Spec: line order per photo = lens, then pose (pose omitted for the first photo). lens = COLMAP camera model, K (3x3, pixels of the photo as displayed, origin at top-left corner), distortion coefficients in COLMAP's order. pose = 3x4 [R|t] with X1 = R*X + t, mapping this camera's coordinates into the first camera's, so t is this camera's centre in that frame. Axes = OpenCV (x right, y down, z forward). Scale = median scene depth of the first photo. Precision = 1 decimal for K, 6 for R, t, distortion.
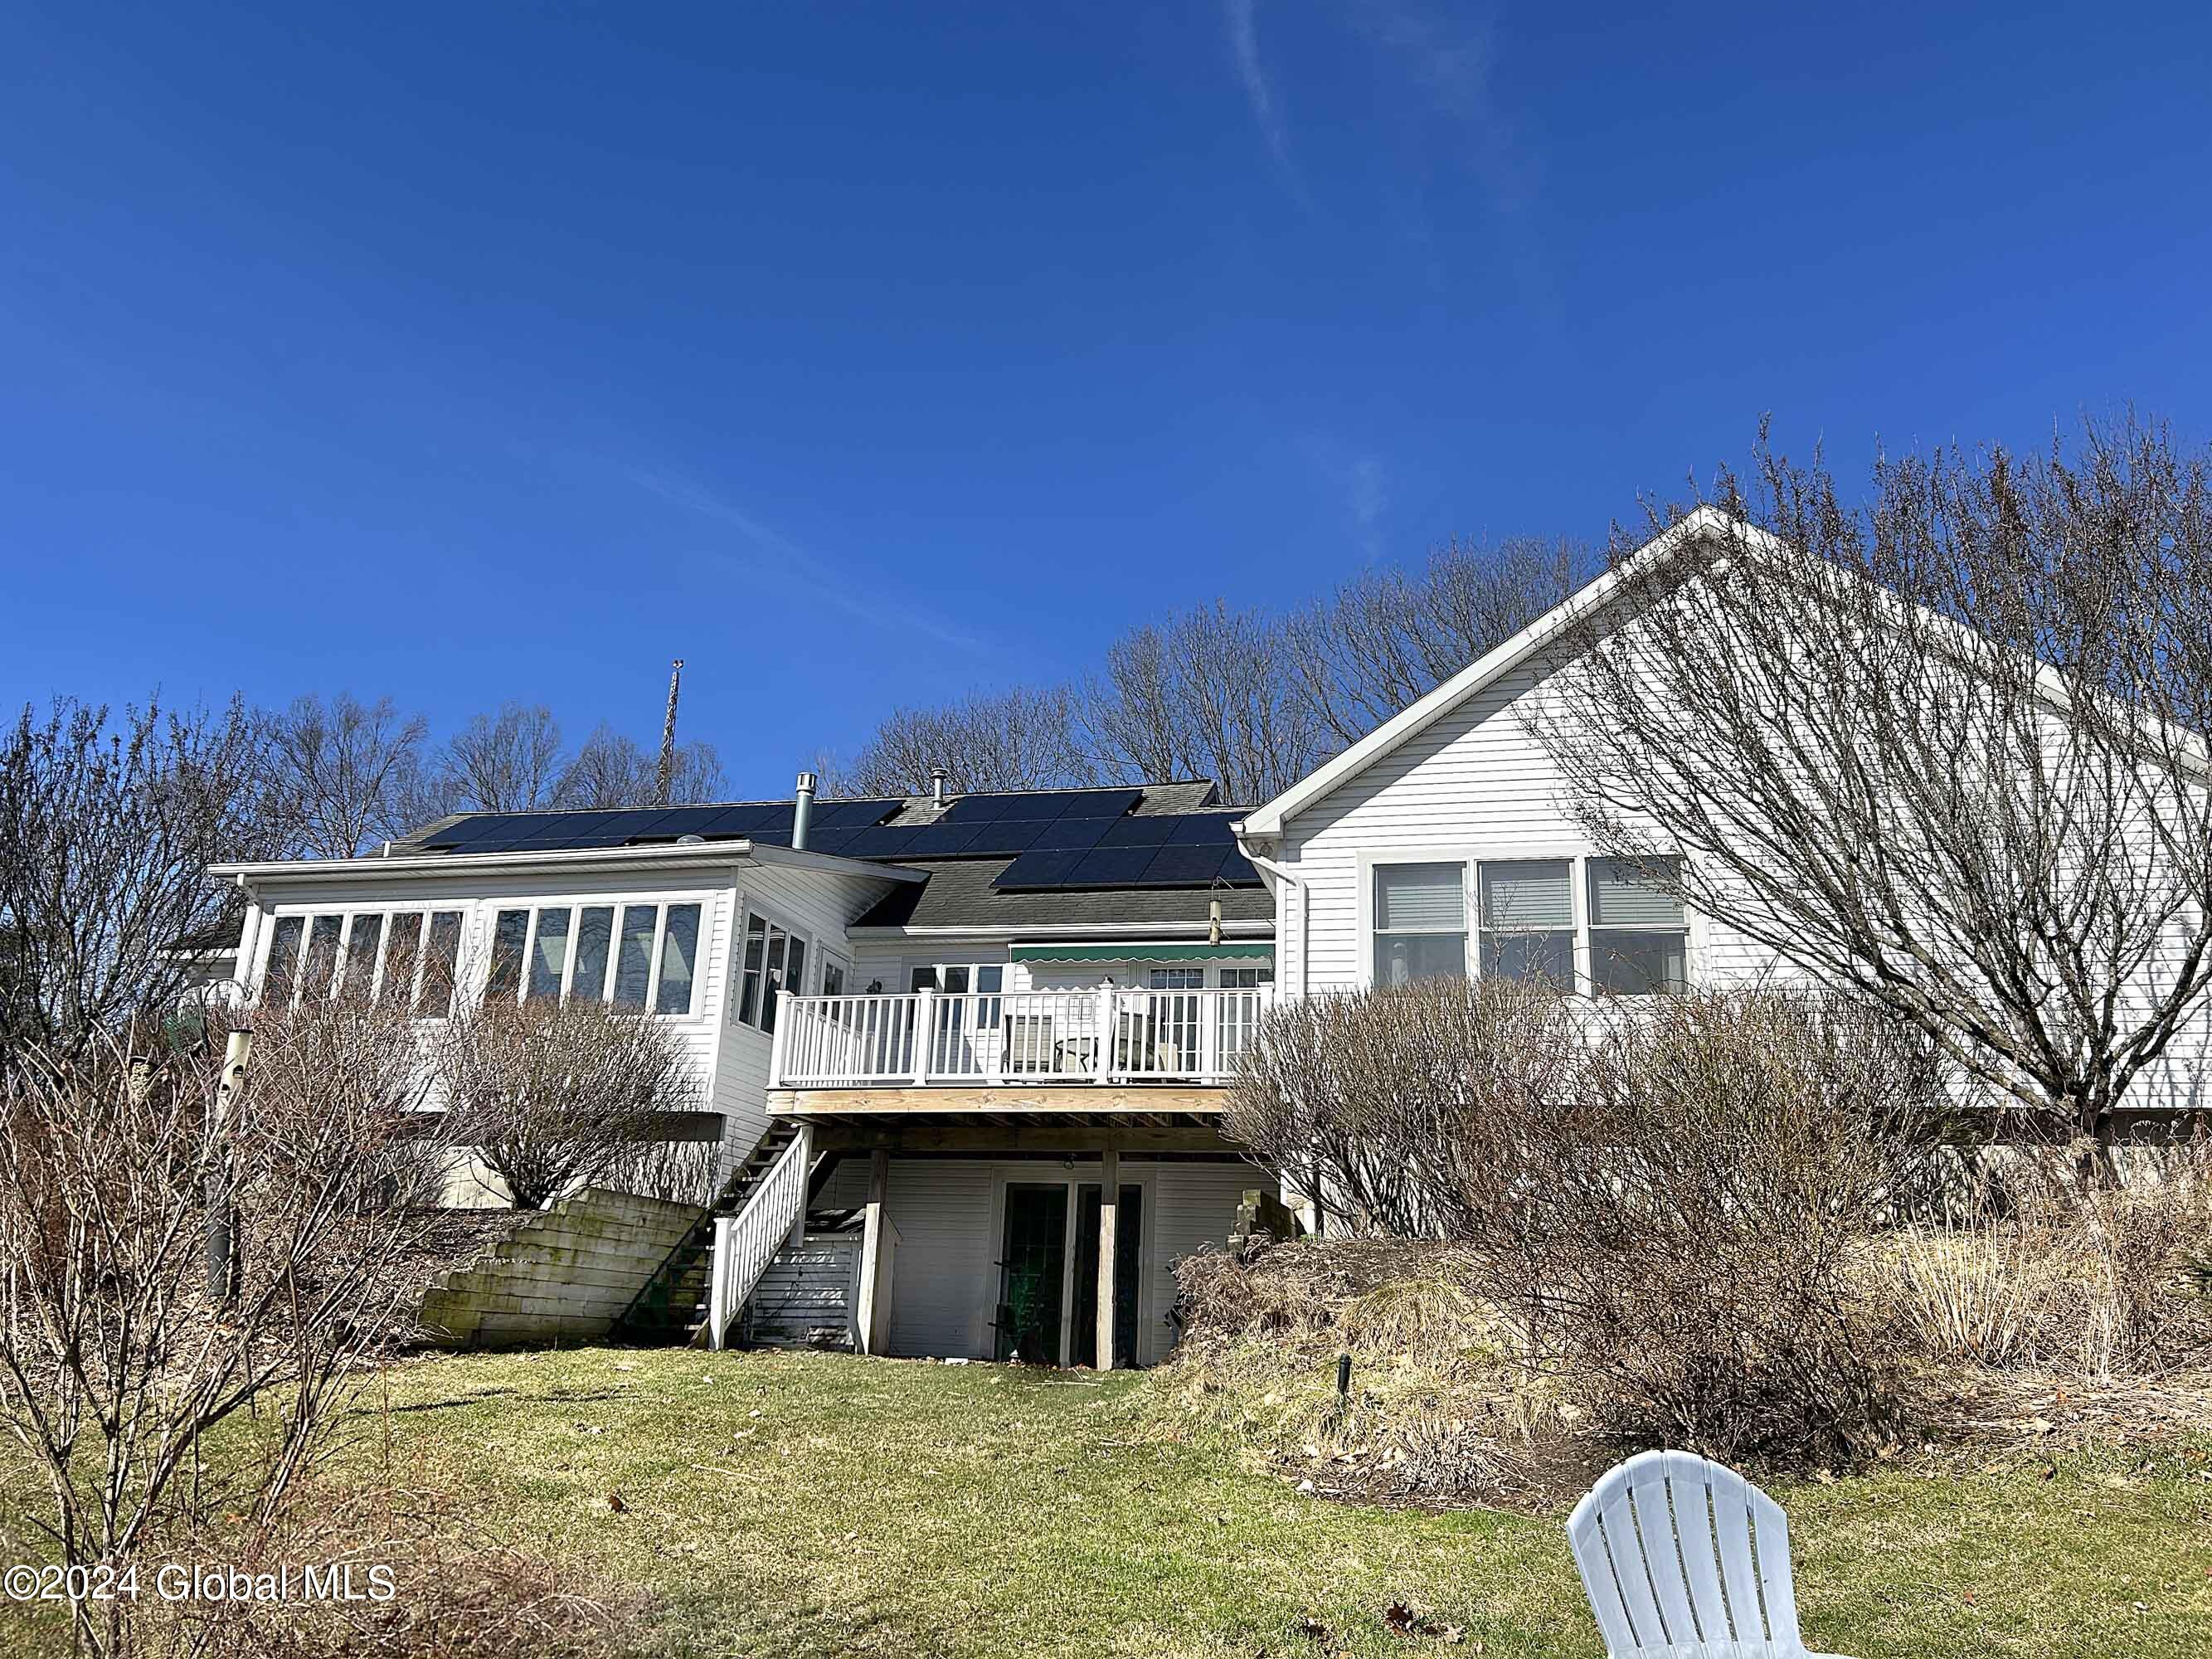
lens RADIAL K [[1660.6, 0, 1100.9], [0, 1660.6, 834.9], [0, 0, 1]] dist [0.044974, -0.033578]
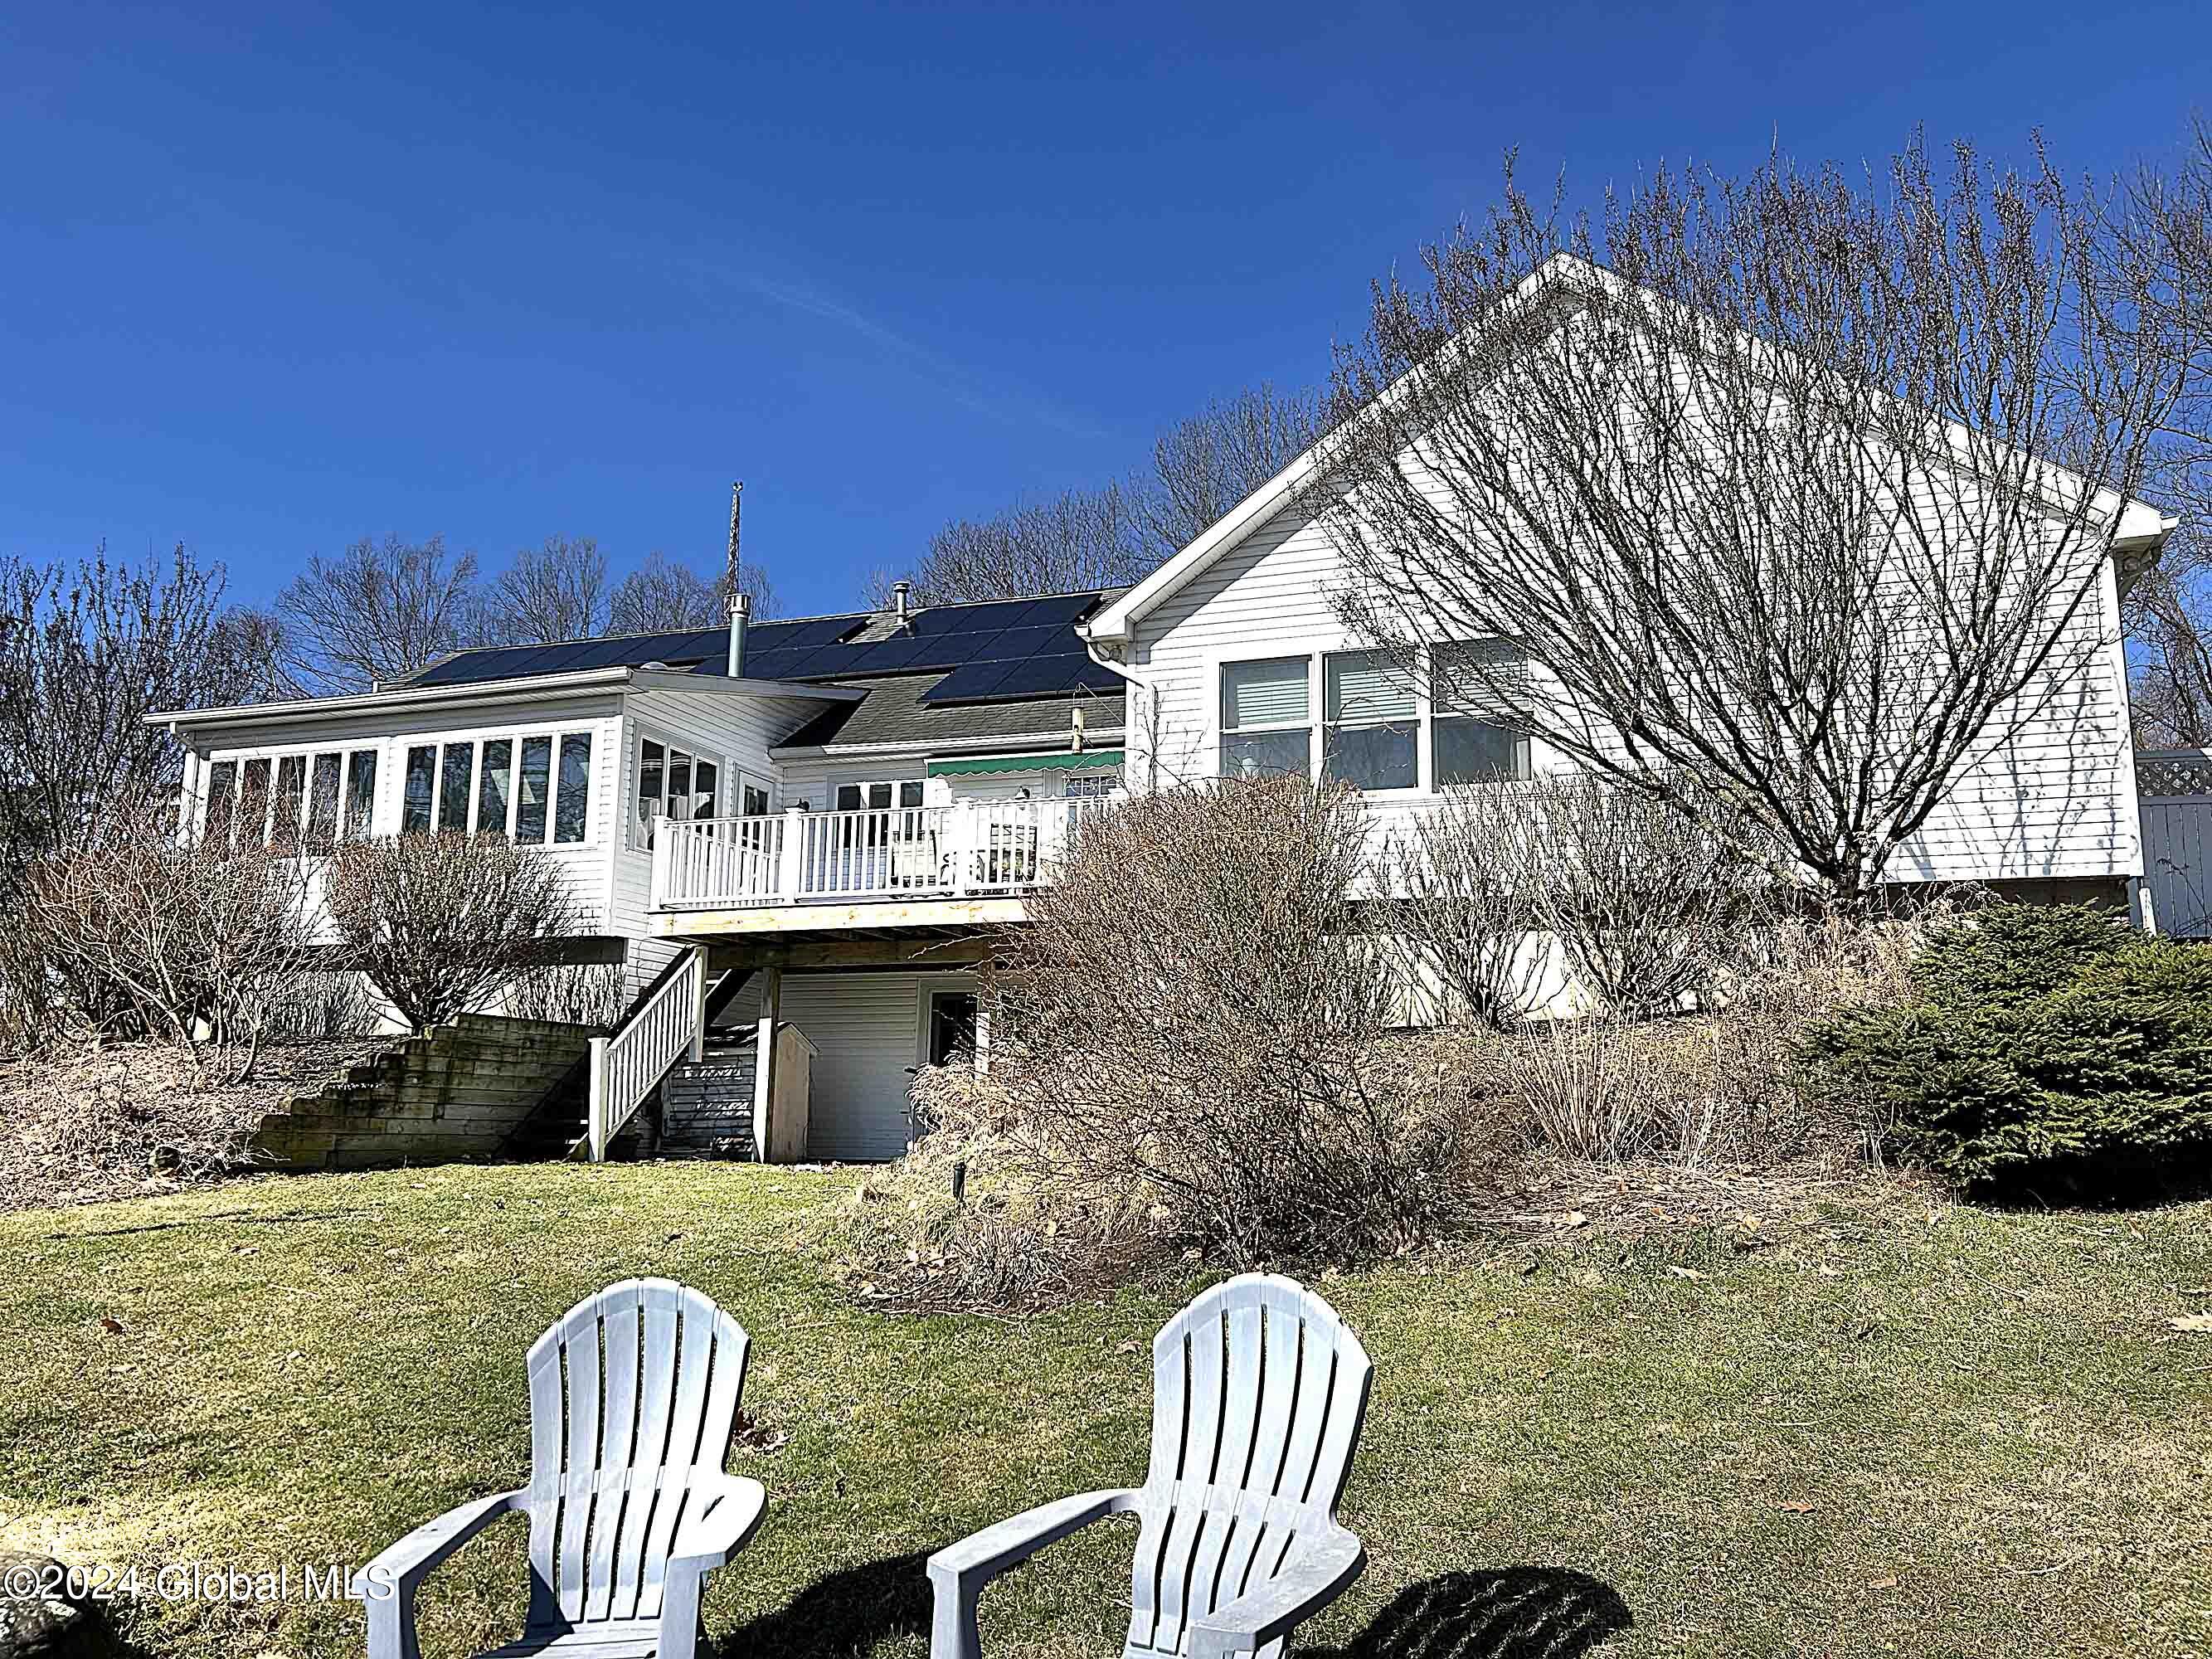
lens RADIAL K [[1660.6, 0, 1100.9], [0, 1660.6, 834.9], [0, 0, 1]] dist [0.044974, -0.033578]
pose [[0.995310, -0.040711, -0.087748, 0.157108], [0.050708, 0.992083, 0.114890, 0.002397], [0.082376, -0.118801, 0.989495, 0.018959]]
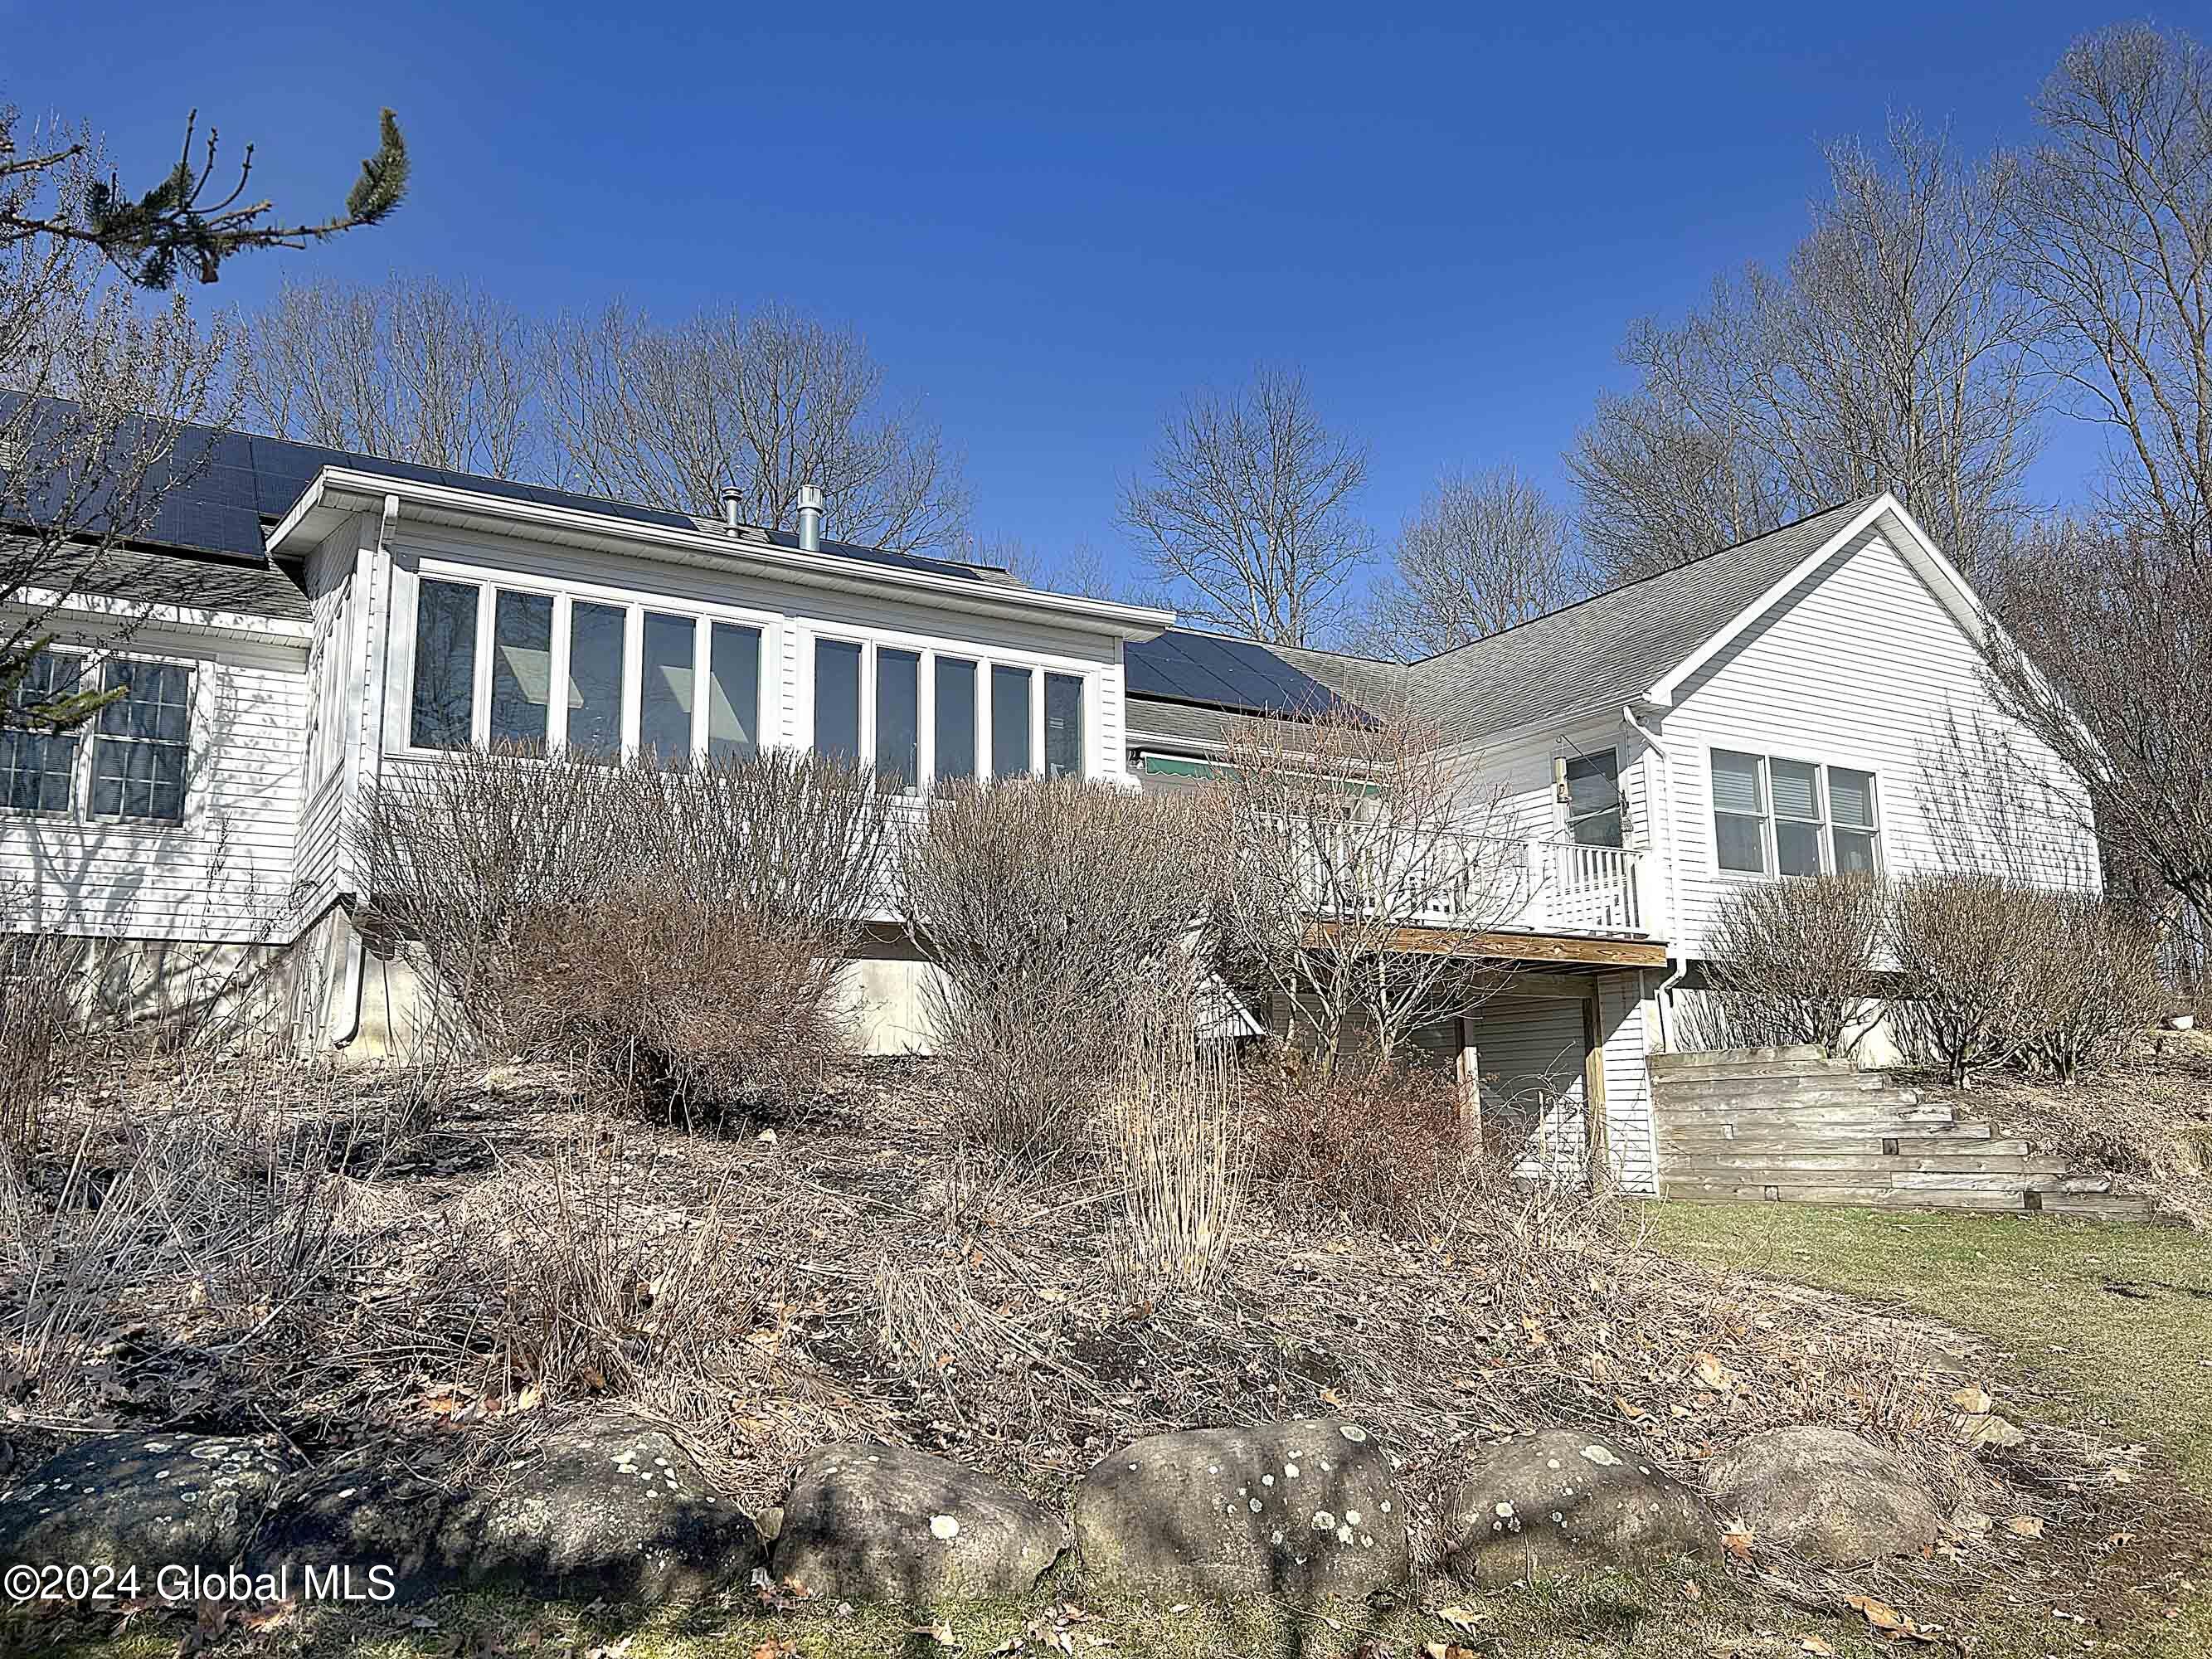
lens RADIAL K [[1660.6, 0, 1100.9], [0, 1660.6, 834.9], [0, 0, 1]] dist [0.044974, -0.033578]
pose [[0.700294, 0.076012, 0.709796, -0.819885], [-0.171199, 0.983180, 0.063618, 0.066474], [-0.693021, -0.166068, 0.701529, 0.436037]]
